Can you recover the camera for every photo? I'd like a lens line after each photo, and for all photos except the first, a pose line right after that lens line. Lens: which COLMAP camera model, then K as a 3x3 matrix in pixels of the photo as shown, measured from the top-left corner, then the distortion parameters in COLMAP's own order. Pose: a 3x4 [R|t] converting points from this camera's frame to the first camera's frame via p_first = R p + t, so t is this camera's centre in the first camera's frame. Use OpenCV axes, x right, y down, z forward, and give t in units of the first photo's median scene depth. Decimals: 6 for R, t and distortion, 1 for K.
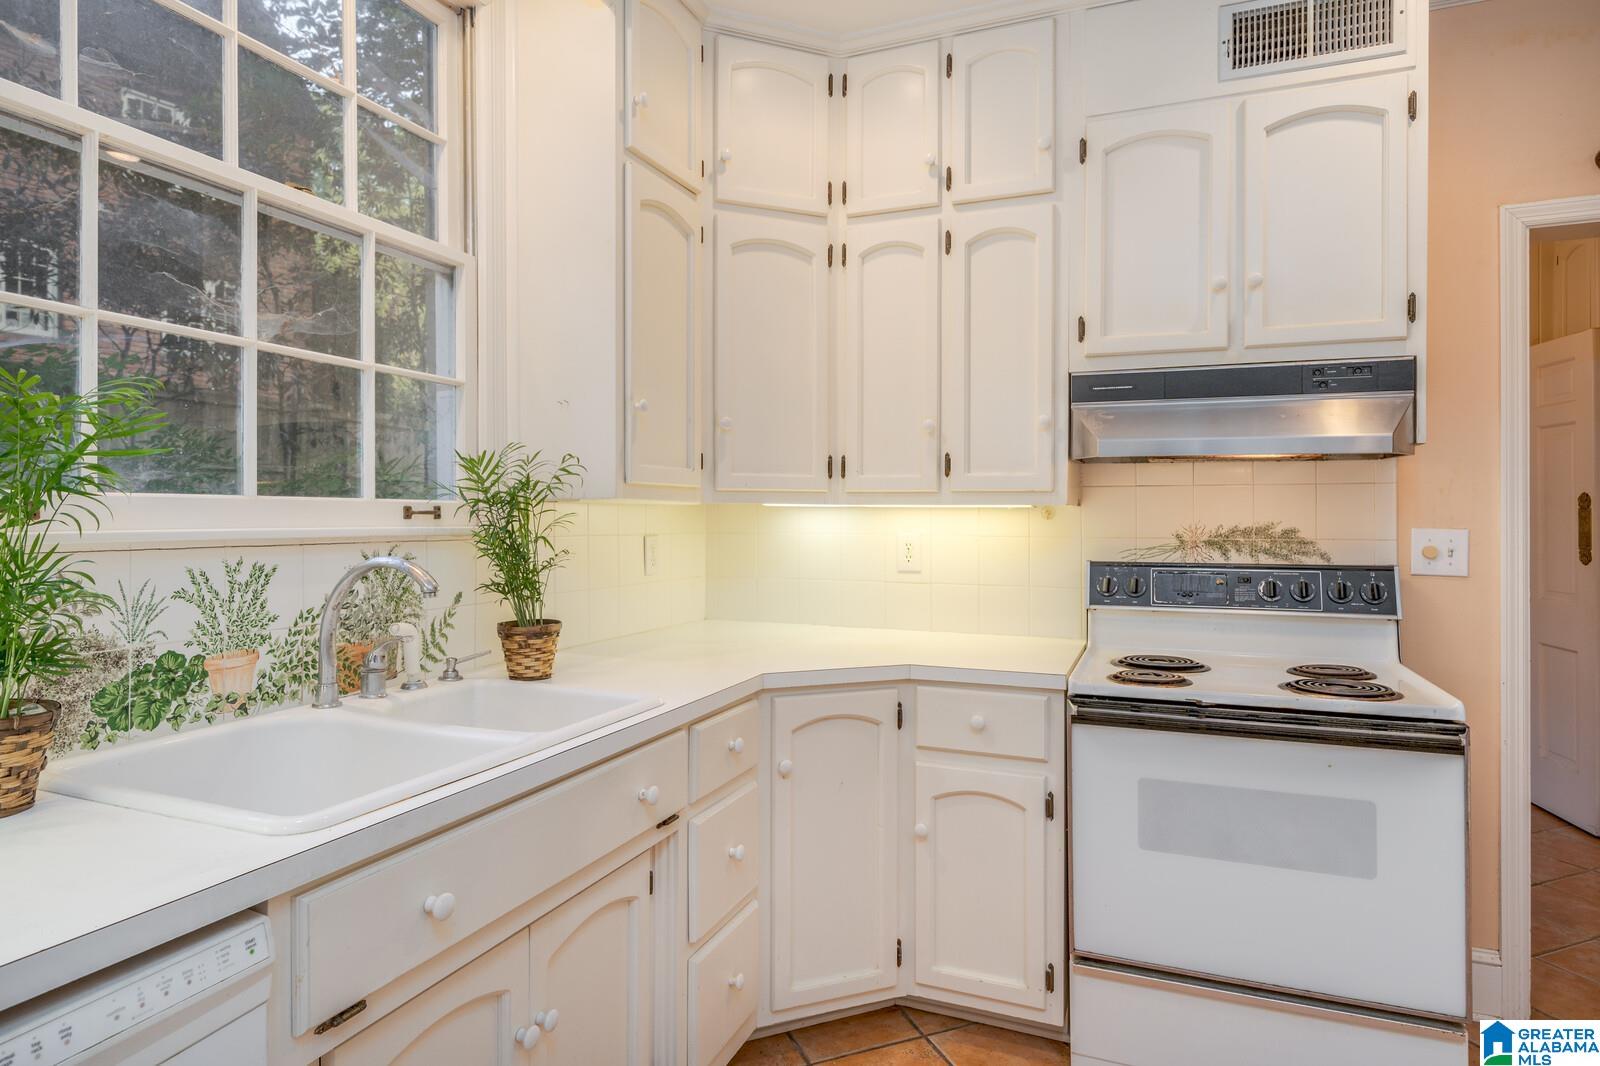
lens RADIAL K [[900.4, 0, 792.3], [0, 900.4, 492.1], [0, 0, 1]] dist [0.008629, -0.003392]
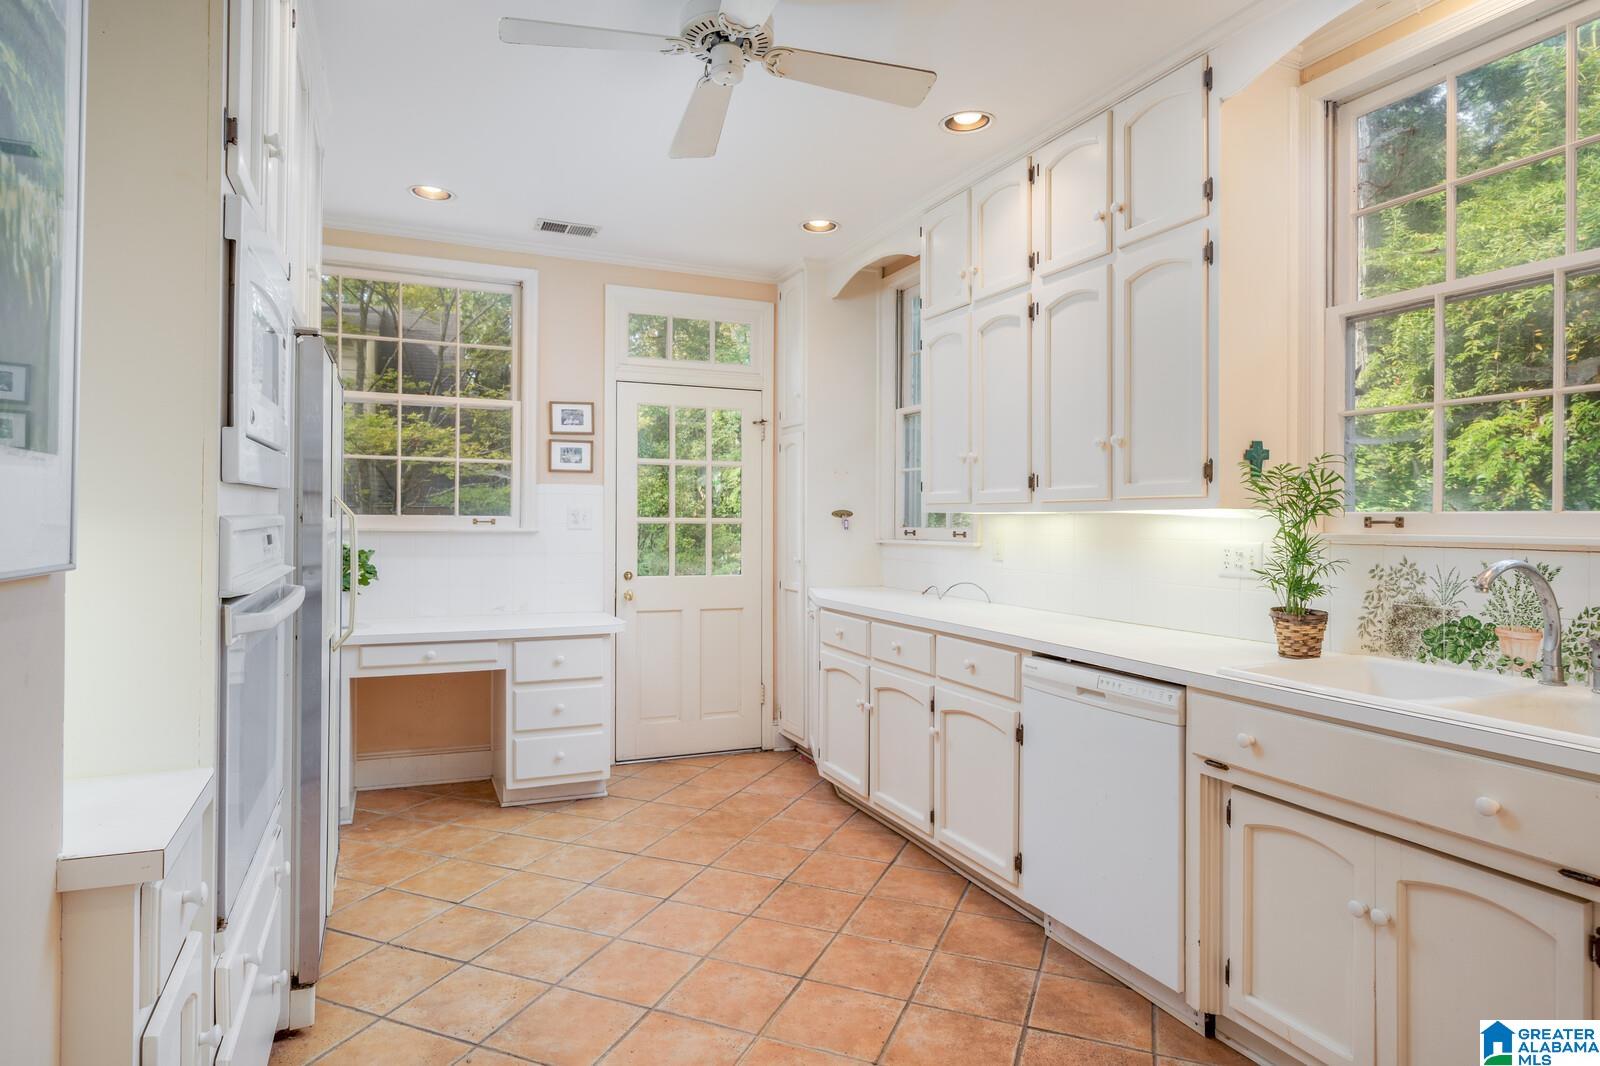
lens RADIAL K [[900.4, 0, 777.6], [0, 900.4, 449.7], [0, 0, 1]] dist [0.008629, -0.003392]
pose [[-0.706467, -0.061763, -0.705046, 0.907317], [0.009941, 0.995221, -0.097144, 0.025908], [0.707677, -0.075638, -0.702476, 0.944895]]
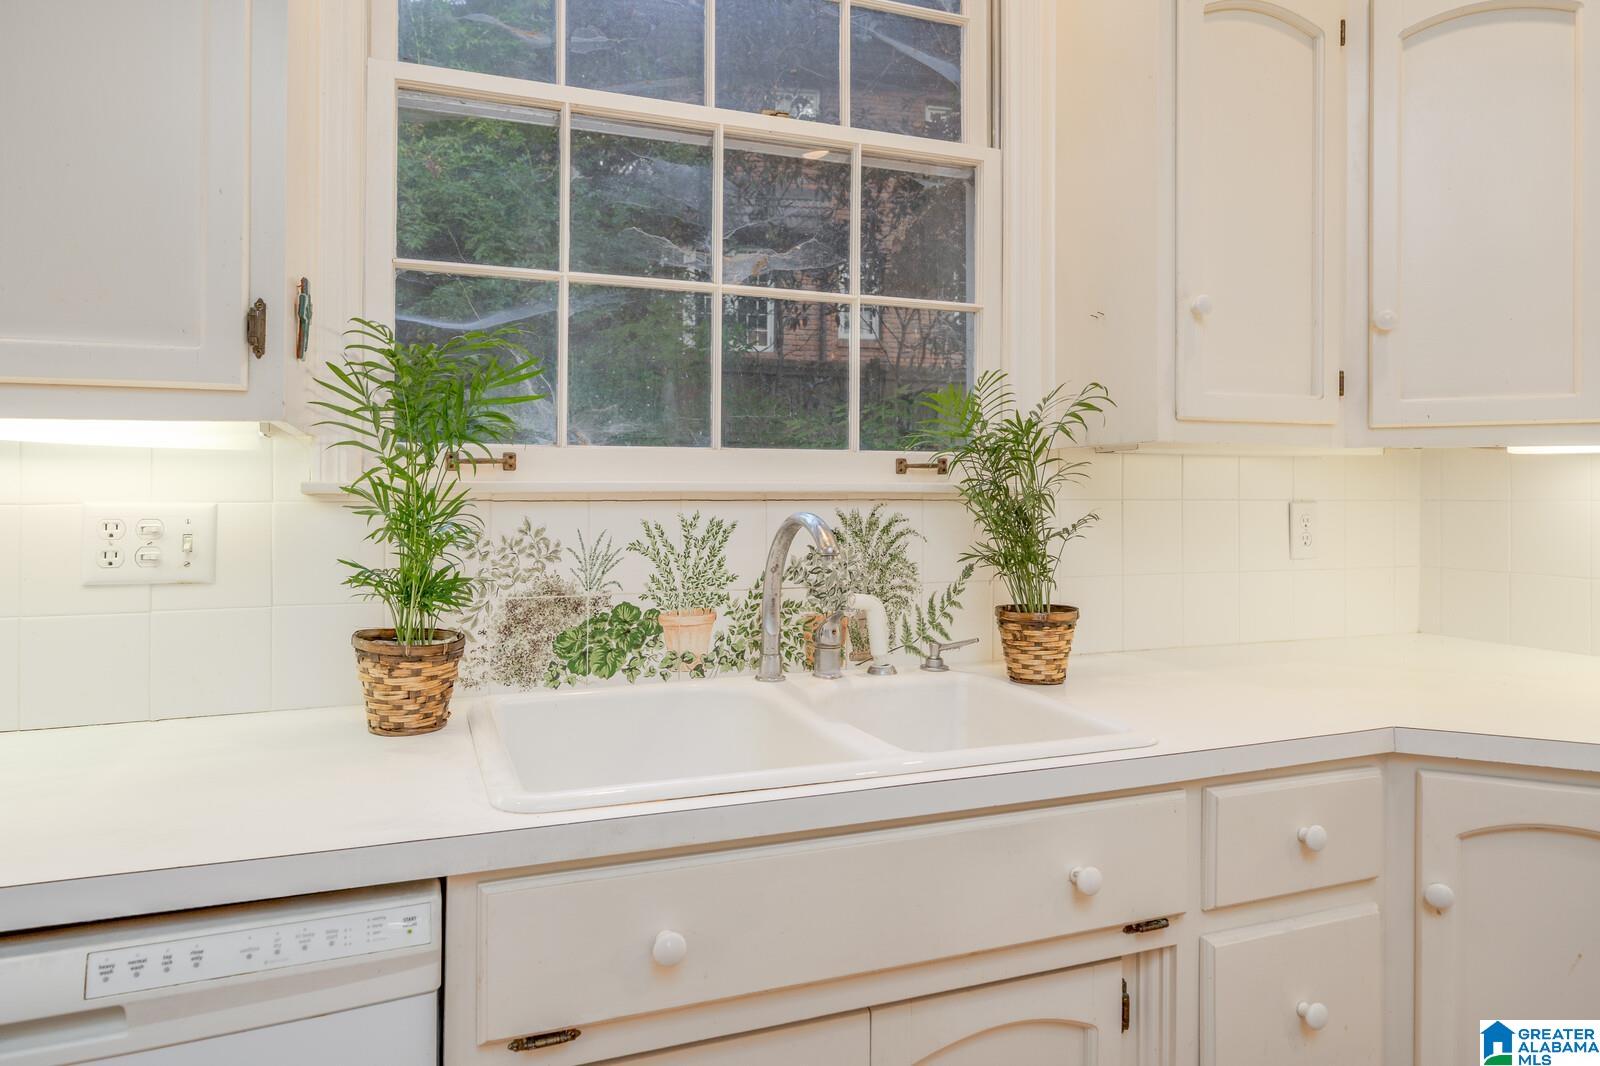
lens RADIAL K [[994.8, 0, 791.3], [0, 994.8, 482.7], [0, 0, 1]] dist [-0.001074, -0.001095]
pose [[0.689871, -0.010854, -0.723851, 0.178188], [0.021711, 0.999748, 0.005700, 0.030599], [0.723607, -0.019647, 0.689933, 0.280111]]
